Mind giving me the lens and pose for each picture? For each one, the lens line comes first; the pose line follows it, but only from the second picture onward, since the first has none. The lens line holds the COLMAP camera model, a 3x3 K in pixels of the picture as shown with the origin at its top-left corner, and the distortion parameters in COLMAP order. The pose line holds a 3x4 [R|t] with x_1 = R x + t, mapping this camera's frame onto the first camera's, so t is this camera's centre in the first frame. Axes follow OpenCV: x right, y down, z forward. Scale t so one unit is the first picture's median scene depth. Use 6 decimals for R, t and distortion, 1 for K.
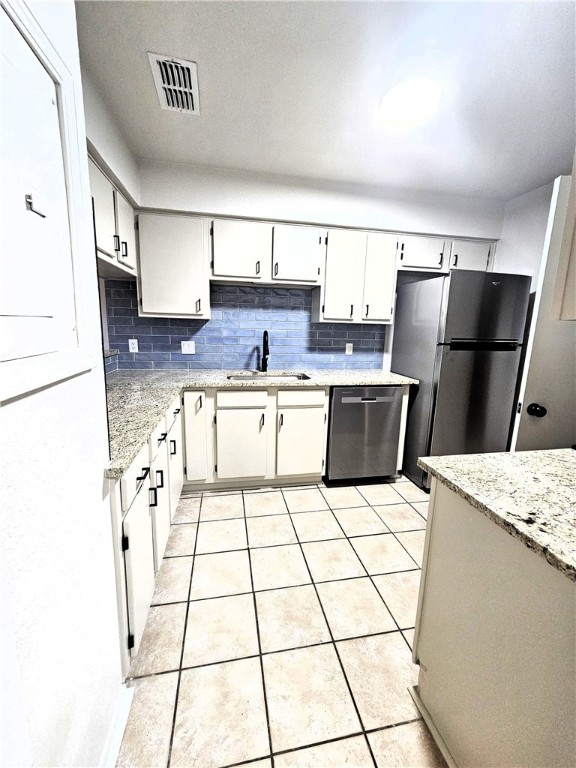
lens RADIAL K [[314.1, 0, 288.8], [0, 314.1, 382.6], [0, 0, 1]] dist [-0.001519, 0.000017]
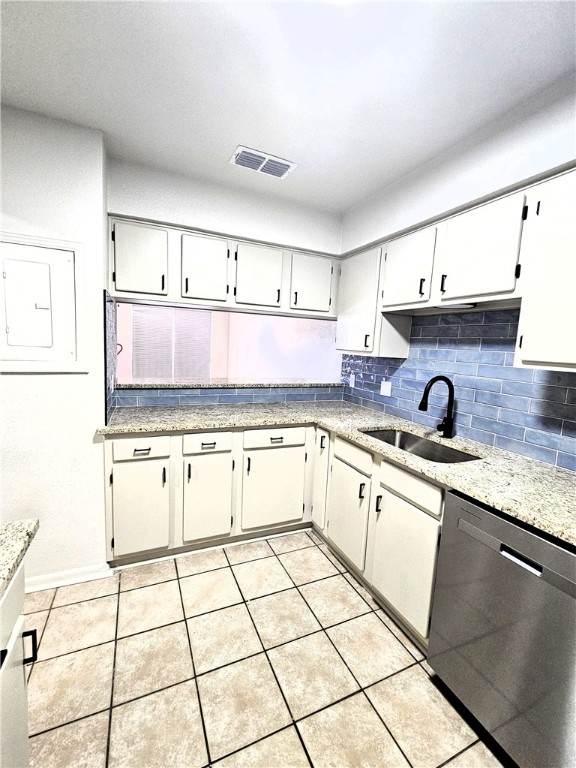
lens RADIAL K [[326.6, 0, 288.0], [0, 326.6, 384.0], [0, 0, 1]] dist [-0.010952, 0.000215]
pose [[0.234848, 0.098122, -0.967067, 0.521407], [-0.227543, 0.972798, 0.043446, -0.105186], [0.945024, 0.209846, 0.250787, 0.524644]]
